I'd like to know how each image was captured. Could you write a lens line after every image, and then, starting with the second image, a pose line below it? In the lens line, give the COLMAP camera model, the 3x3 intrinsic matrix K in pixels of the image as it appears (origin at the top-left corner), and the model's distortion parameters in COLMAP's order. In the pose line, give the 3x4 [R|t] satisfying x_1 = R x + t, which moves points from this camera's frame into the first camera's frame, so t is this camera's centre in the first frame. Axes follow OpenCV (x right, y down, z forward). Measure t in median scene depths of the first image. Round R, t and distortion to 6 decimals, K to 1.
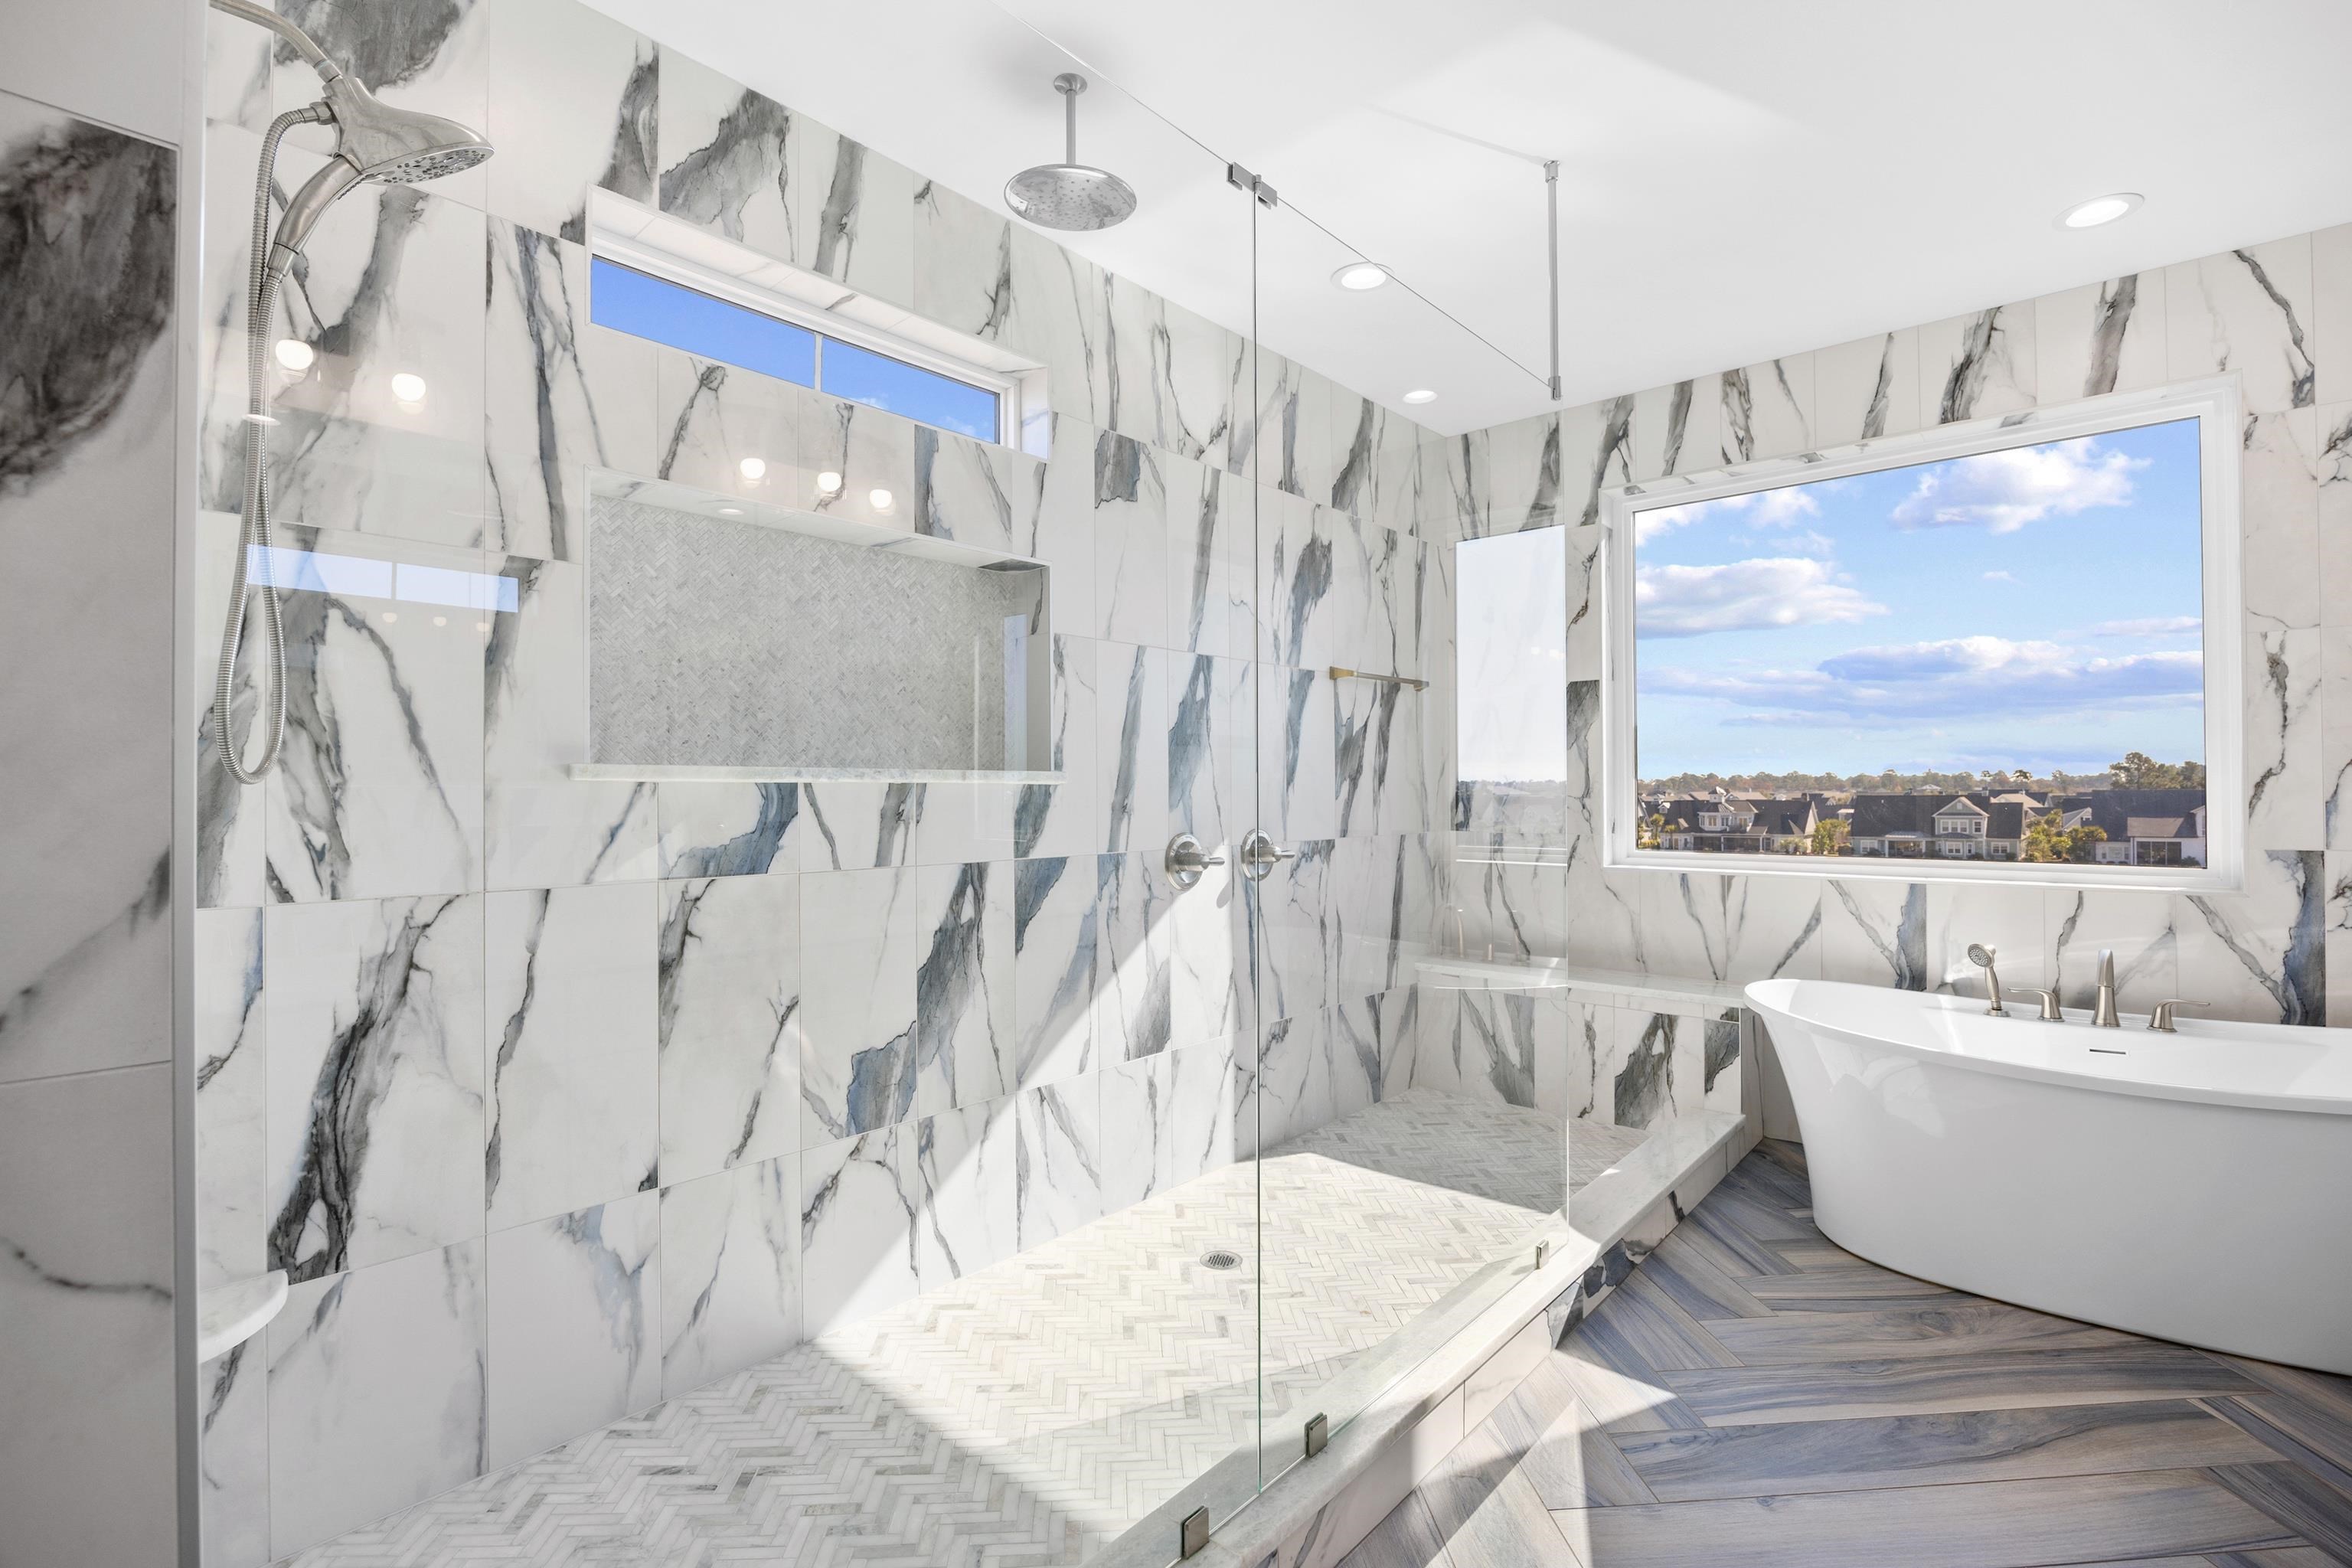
lens RADIAL K [[1069.0, 0, 1176.0], [0, 1069.0, 784.0], [0, 0, 1]] dist [-0.017657, 0.001199]
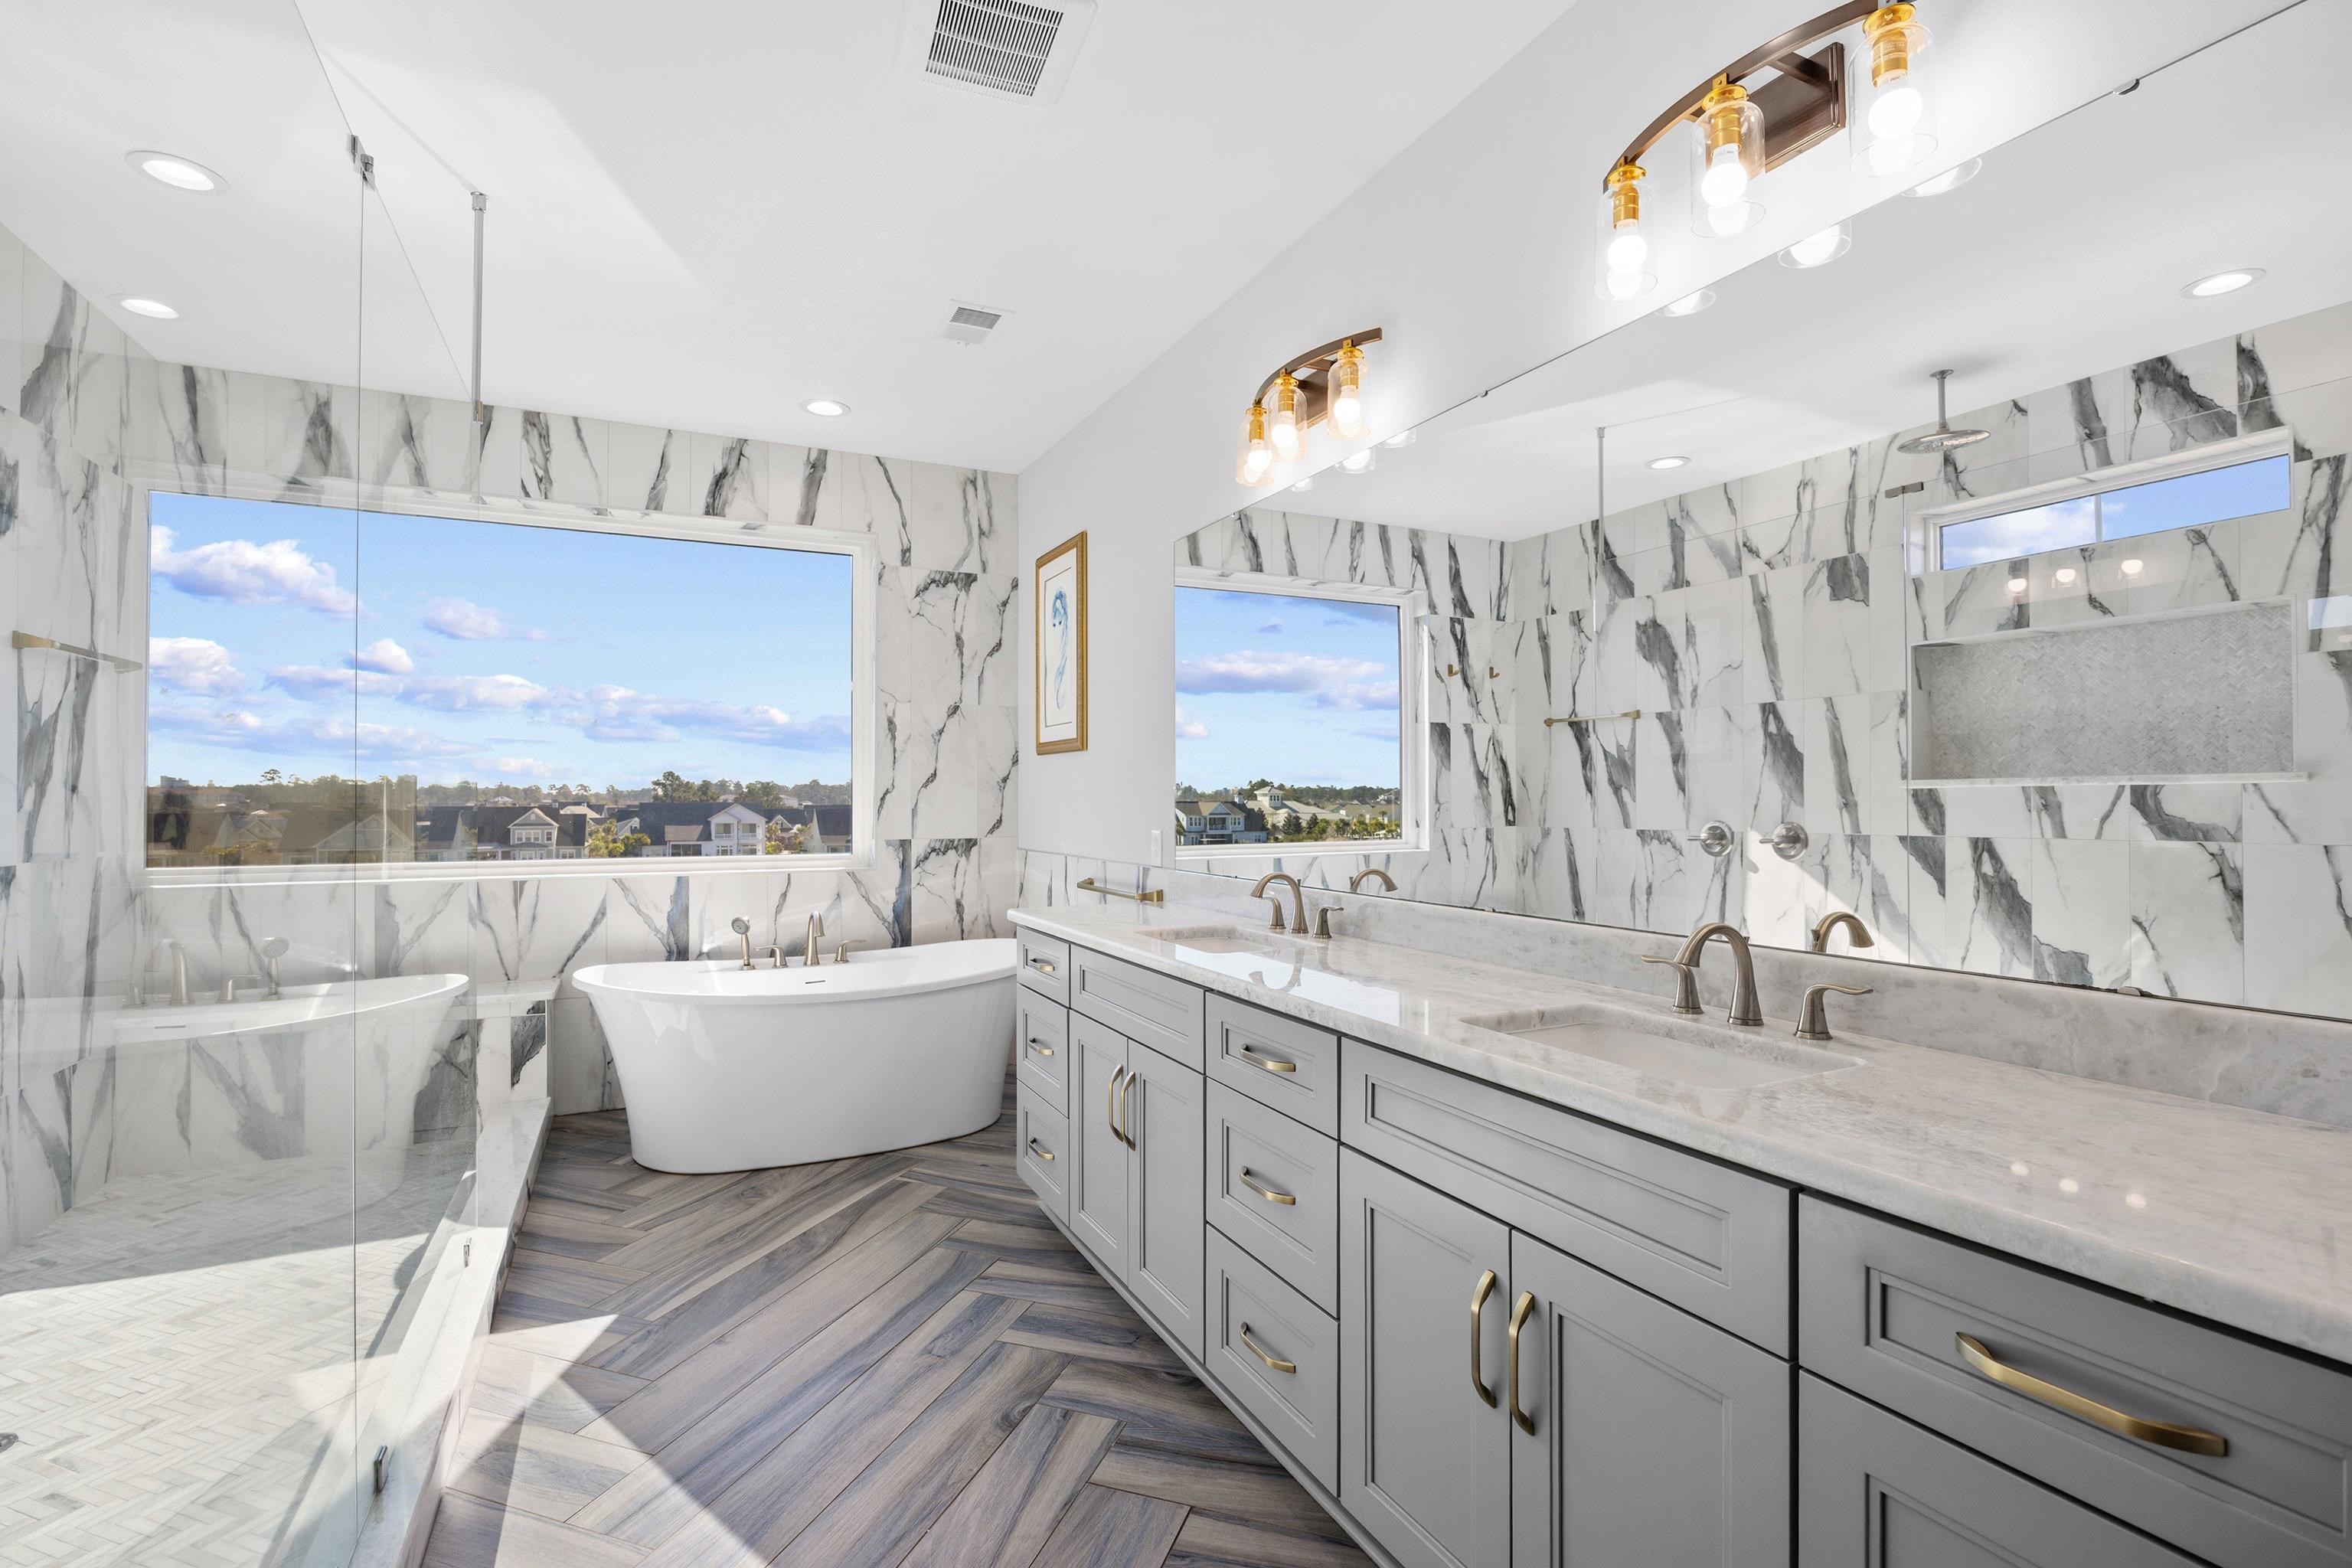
lens RADIAL K [[1069.0, 0, 1176.0], [0, 1069.0, 784.0], [0, 0, 1]] dist [-0.017657, 0.001199]
pose [[0.379809, 0.017674, 0.924896, -0.270172], [-0.008476, 0.999842, -0.015625, -0.000224], [-0.925026, -0.001904, 0.379899, -0.016936]]
